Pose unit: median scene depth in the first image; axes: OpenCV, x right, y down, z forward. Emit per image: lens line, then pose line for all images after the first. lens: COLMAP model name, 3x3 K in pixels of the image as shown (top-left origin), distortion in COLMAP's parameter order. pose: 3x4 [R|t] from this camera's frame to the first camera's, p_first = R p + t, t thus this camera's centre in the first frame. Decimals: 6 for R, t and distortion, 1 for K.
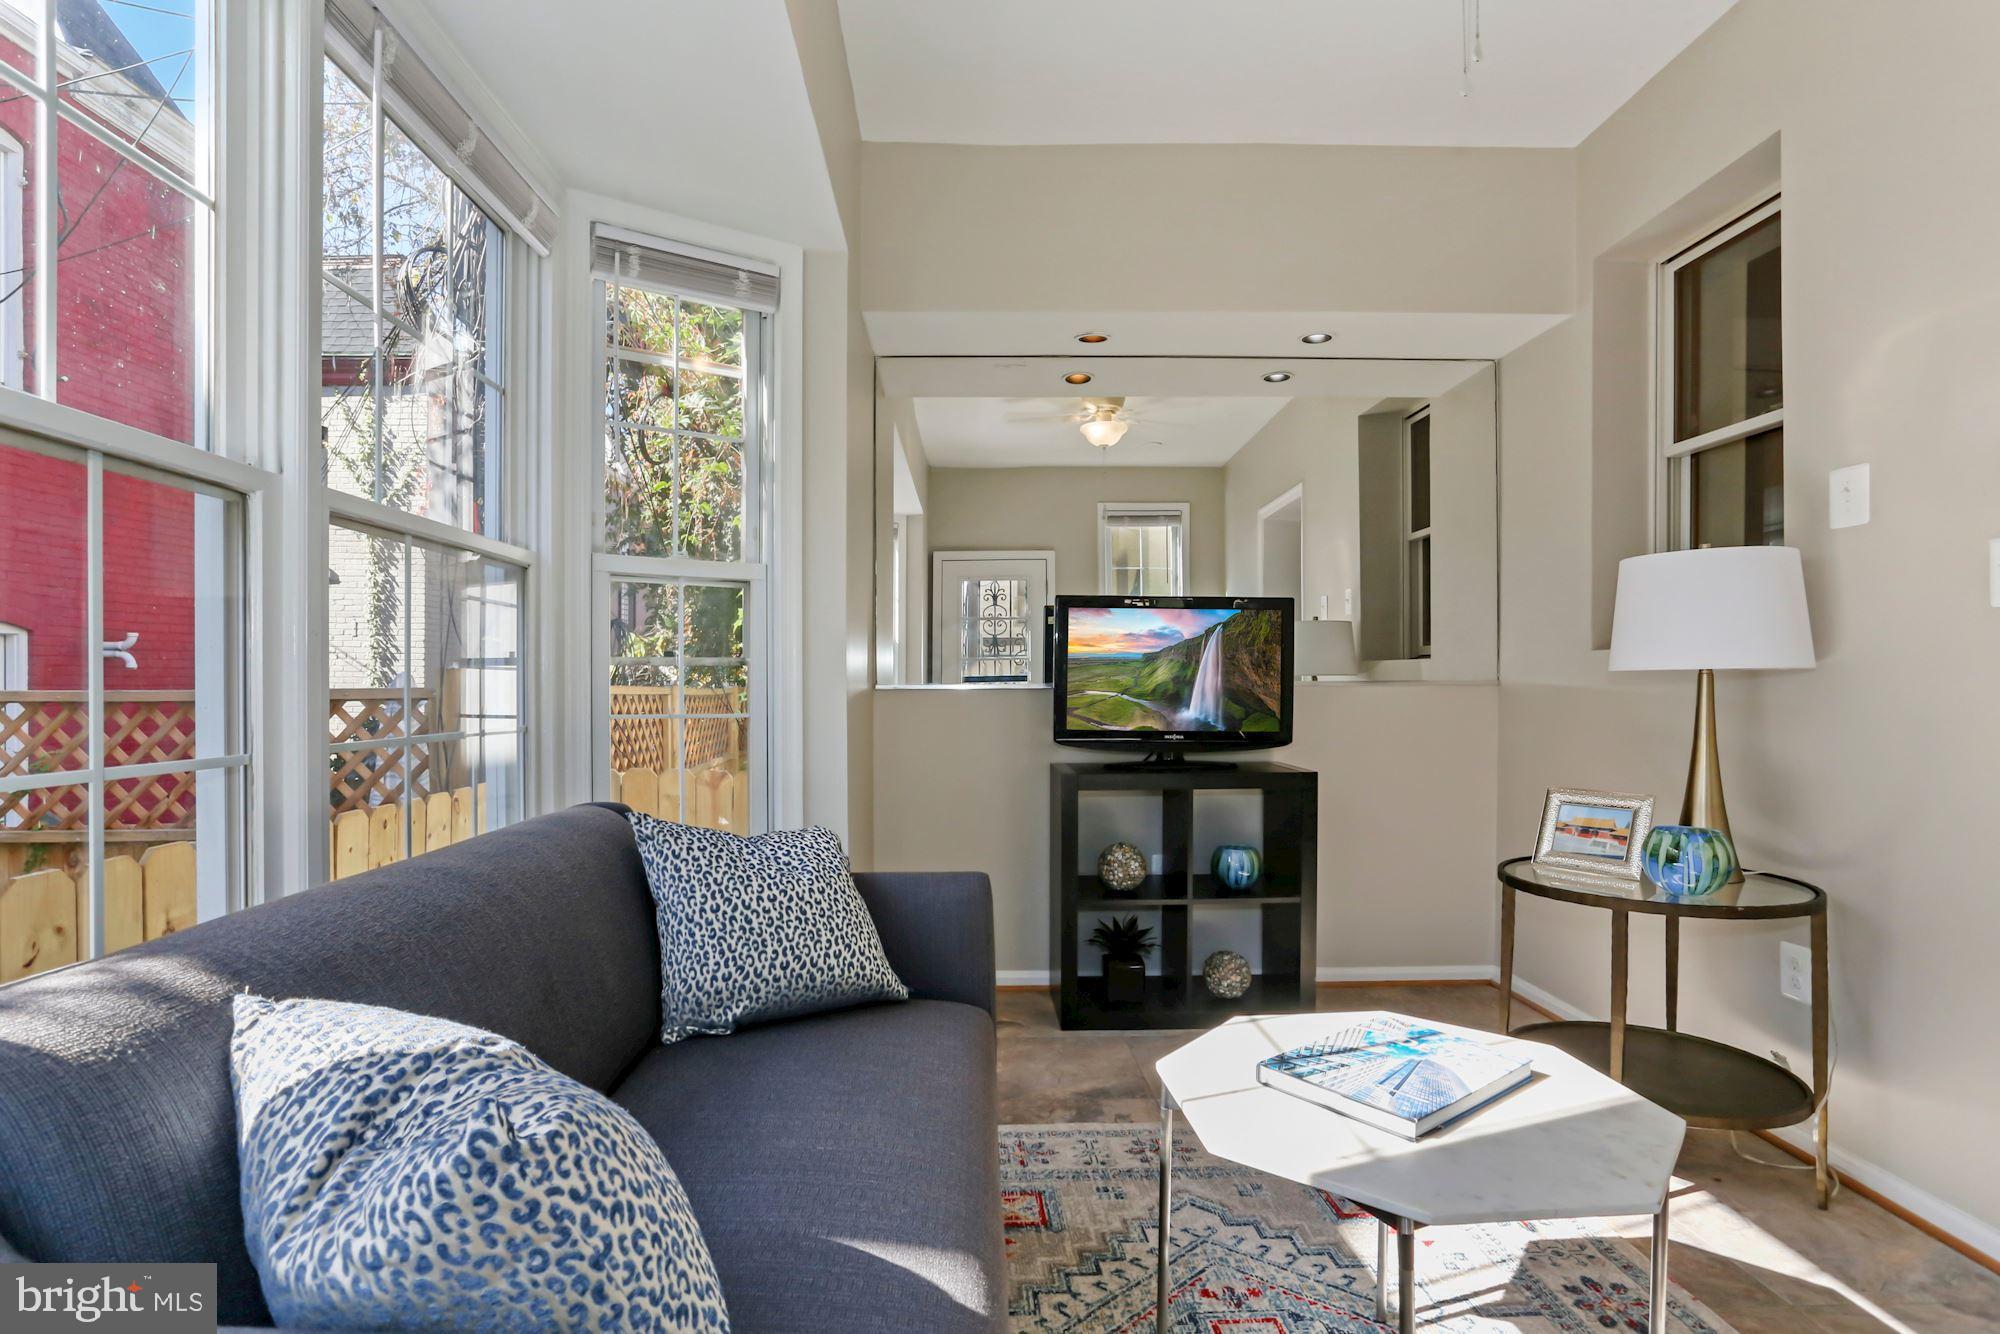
lens RADIAL K [[1014.1, 0, 995.6], [0, 1014.1, 671.5], [0, 0, 1]] dist [0.000139, 0.000924]
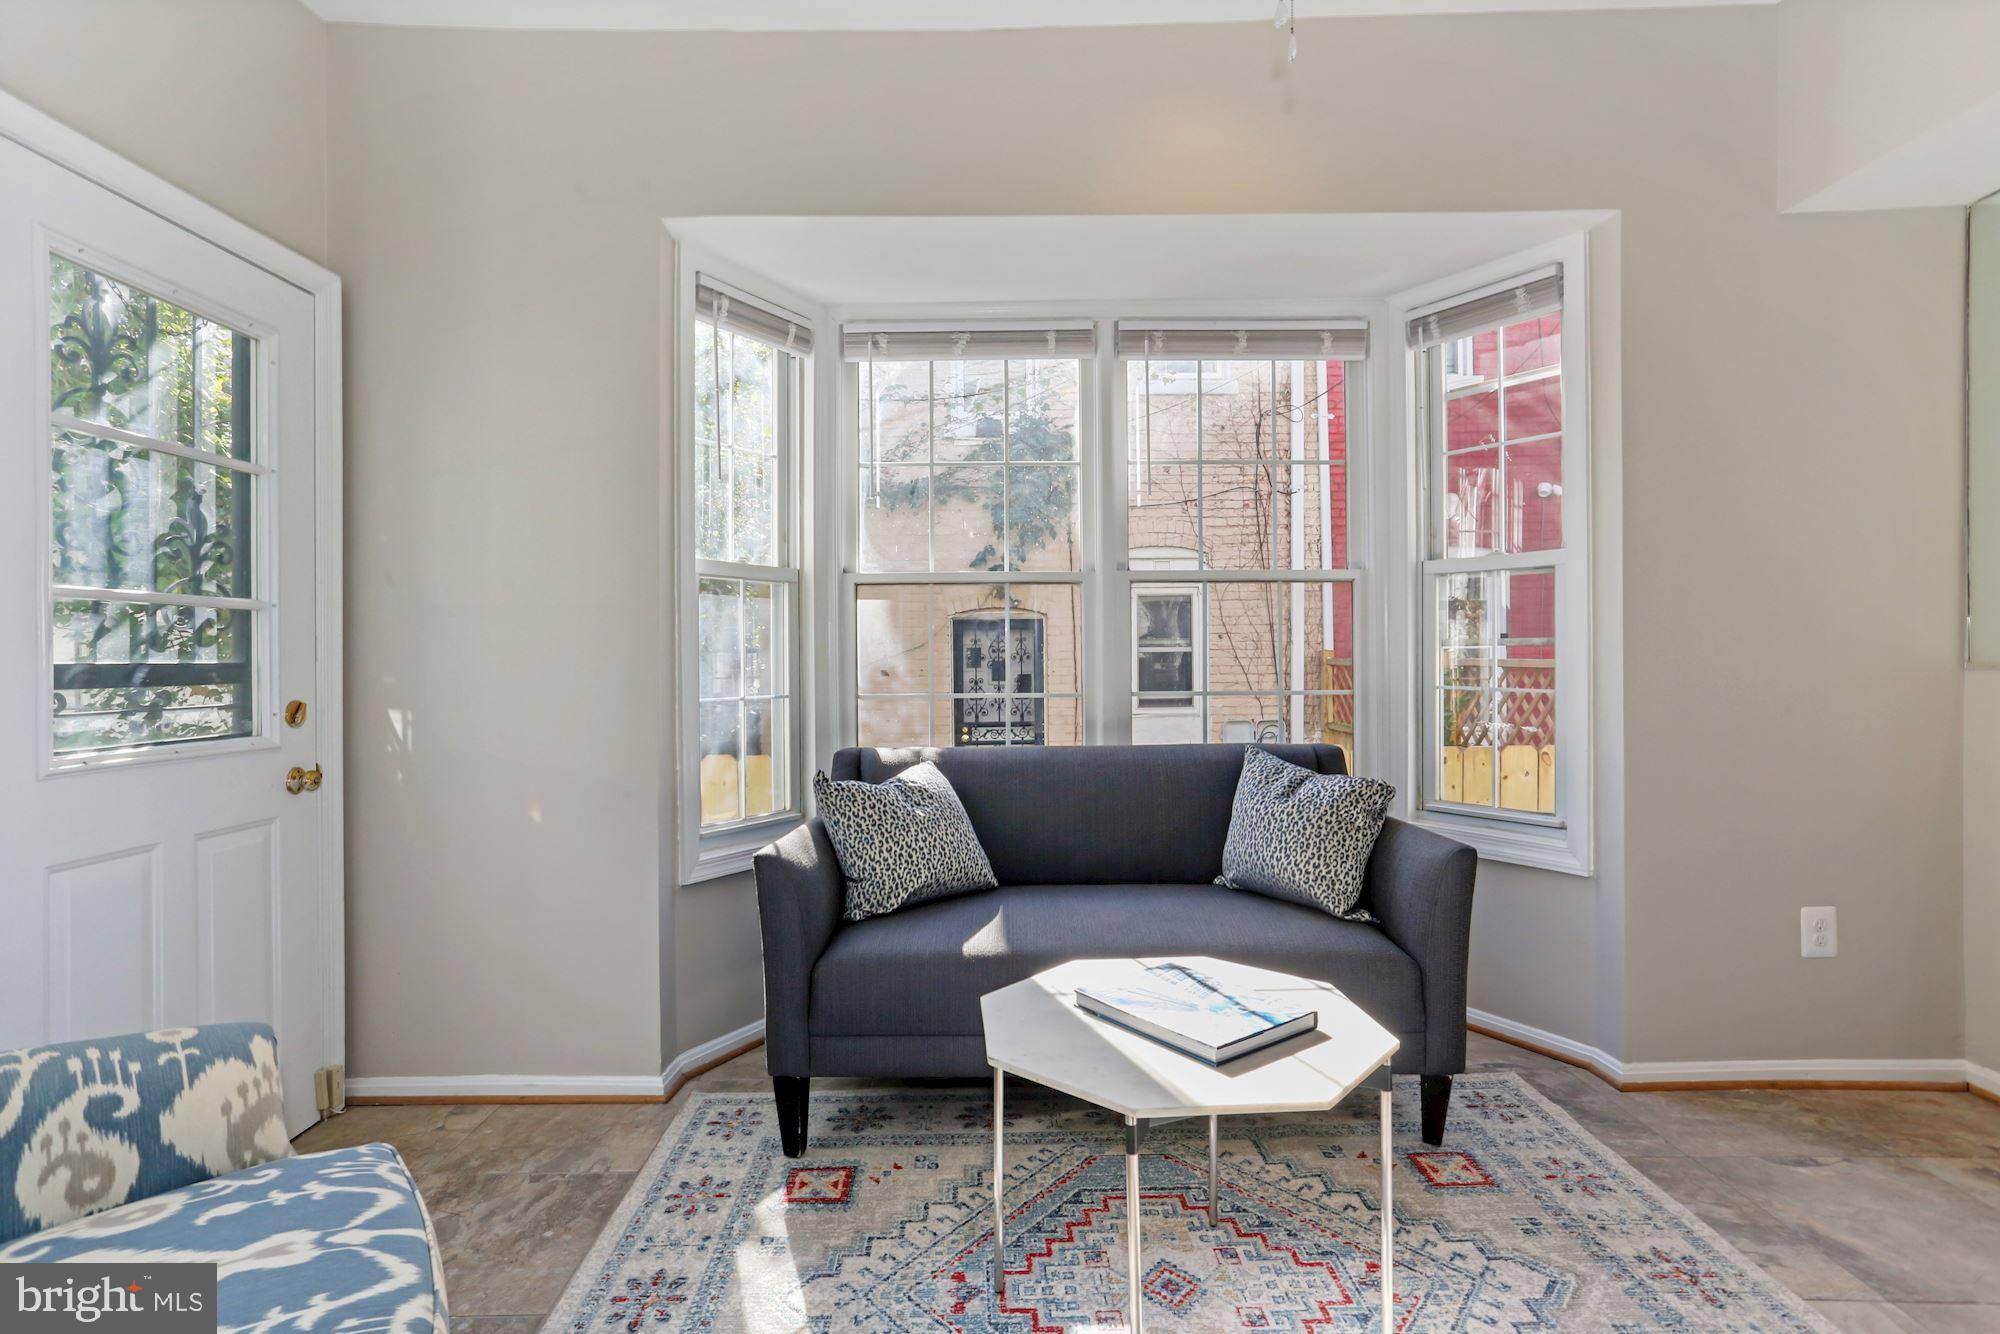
lens RADIAL K [[1002.8, 0, 996.4], [0, 1002.8, 651.4], [0, 0, 1]] dist [-0.039157, 0.023804]
pose [[-0.034767, 0.009897, -0.999346, 0.993980], [-0.001587, 0.999949, 0.009959, -0.008857], [0.999394, 0.001932, -0.034750, 0.542073]]
